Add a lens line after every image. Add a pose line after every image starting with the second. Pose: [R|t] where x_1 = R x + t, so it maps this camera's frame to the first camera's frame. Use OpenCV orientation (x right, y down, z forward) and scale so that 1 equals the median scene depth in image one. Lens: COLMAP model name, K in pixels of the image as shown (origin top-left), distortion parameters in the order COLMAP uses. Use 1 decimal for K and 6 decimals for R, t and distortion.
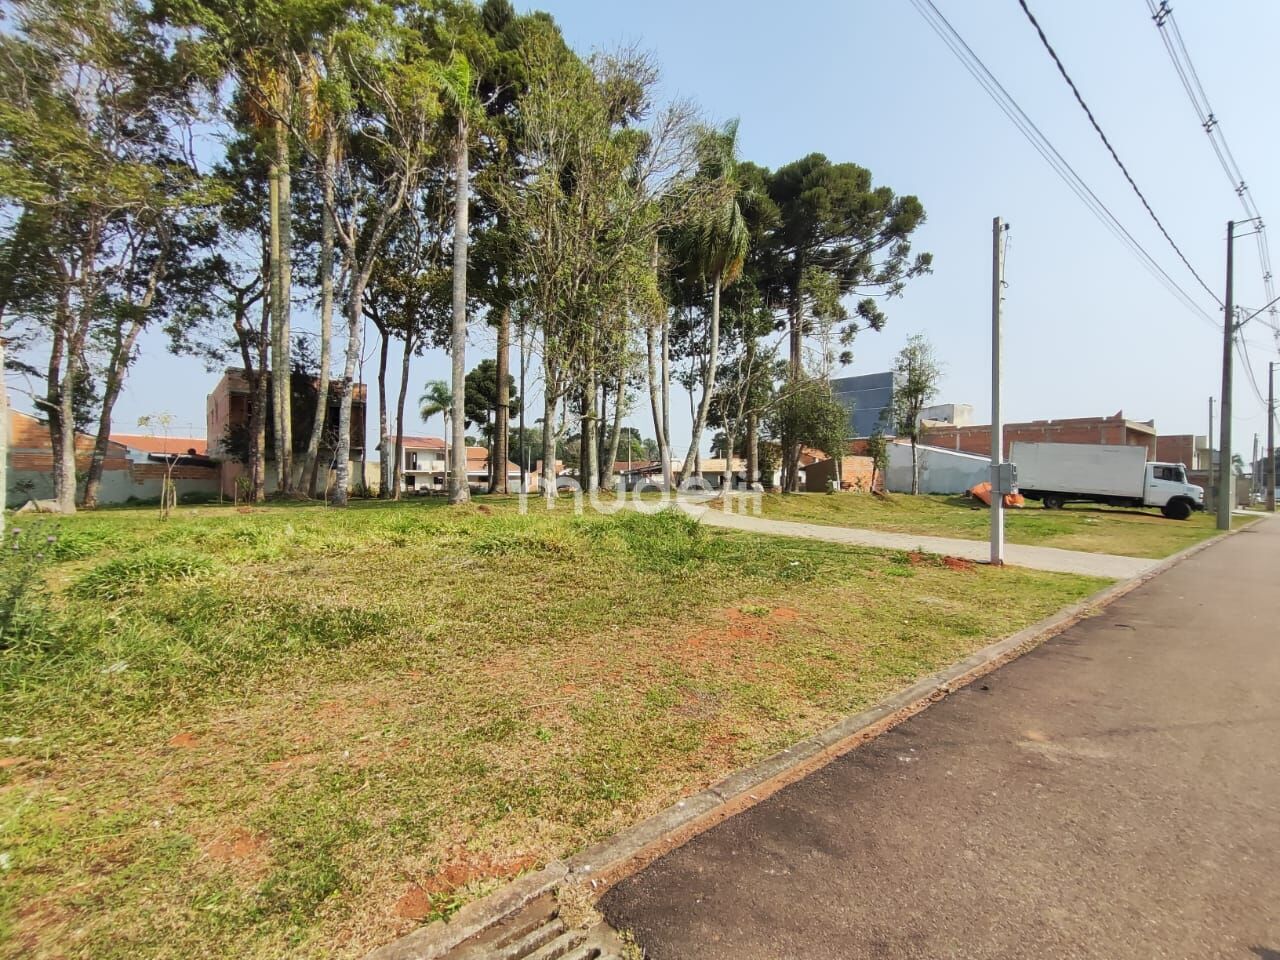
lens RADIAL K [[586.7, 0, 632.2], [0, 586.7, 478.9], [0, 0, 1]] dist [0.002112, -0.000182]
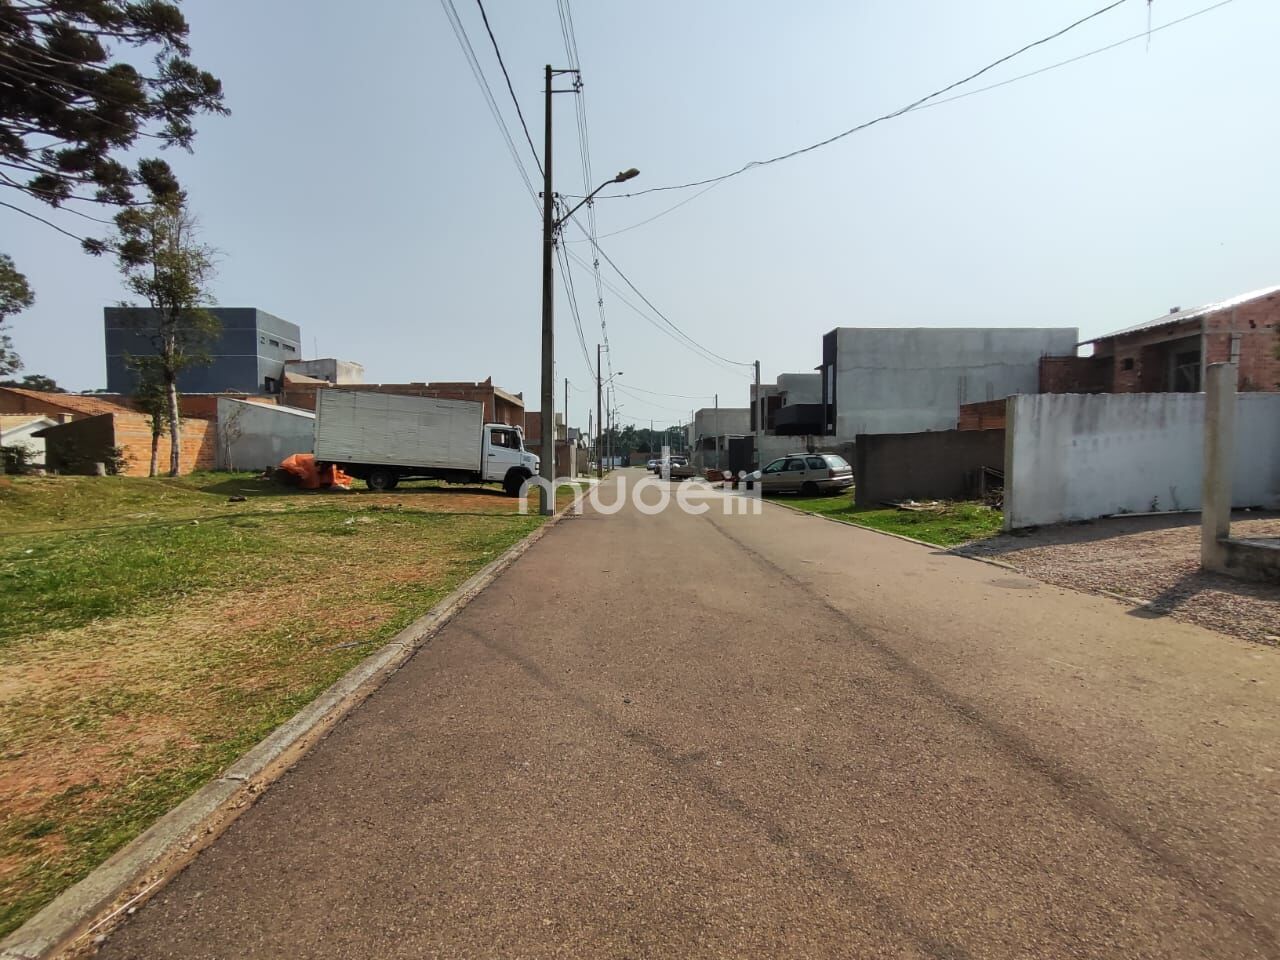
lens RADIAL K [[586.7, 0, 632.2], [0, 586.7, 478.9], [0, 0, 1]] dist [0.002112, -0.000182]
pose [[0.639582, -0.038336, 0.767766, 0.410536], [0.005190, 0.998948, 0.045556, 0.008928], [-0.768705, -0.025152, 0.639108, 0.364452]]
